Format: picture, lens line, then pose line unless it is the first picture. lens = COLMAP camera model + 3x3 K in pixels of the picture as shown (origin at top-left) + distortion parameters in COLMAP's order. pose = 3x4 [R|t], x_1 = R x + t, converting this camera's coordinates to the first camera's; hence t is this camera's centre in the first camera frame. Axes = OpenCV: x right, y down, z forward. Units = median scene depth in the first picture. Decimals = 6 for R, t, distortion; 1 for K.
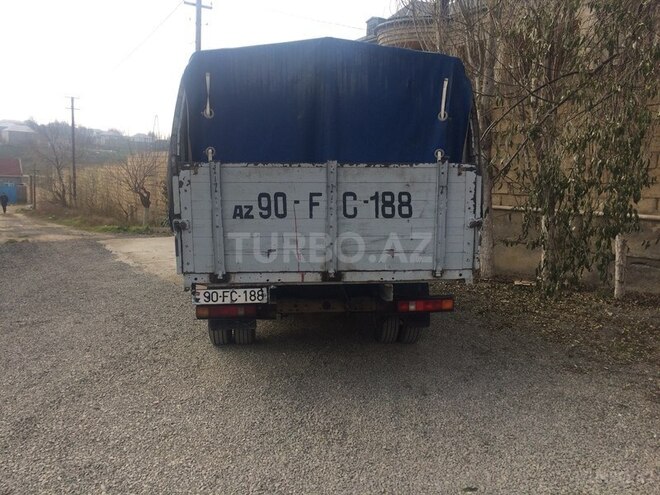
lens RADIAL K [[573.5, 0, 309.9], [0, 573.5, 250.7], [0, 0, 1]] dist [0.094612, -0.120825]
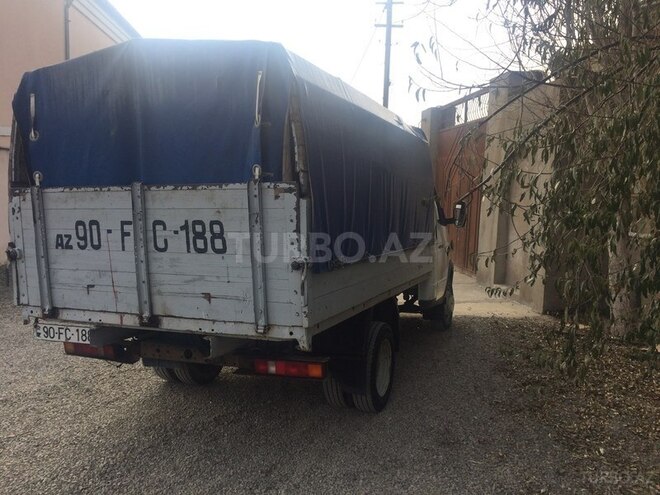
lens RADIAL K [[573.5, 0, 309.9], [0, 573.5, 250.7], [0, 0, 1]] dist [0.094612, -0.120825]
pose [[0.881292, 0.028861, -0.471689, 0.647321], [-0.046842, 0.998553, -0.026420, -0.046657], [0.470244, 0.045379, 0.881369, 0.374501]]
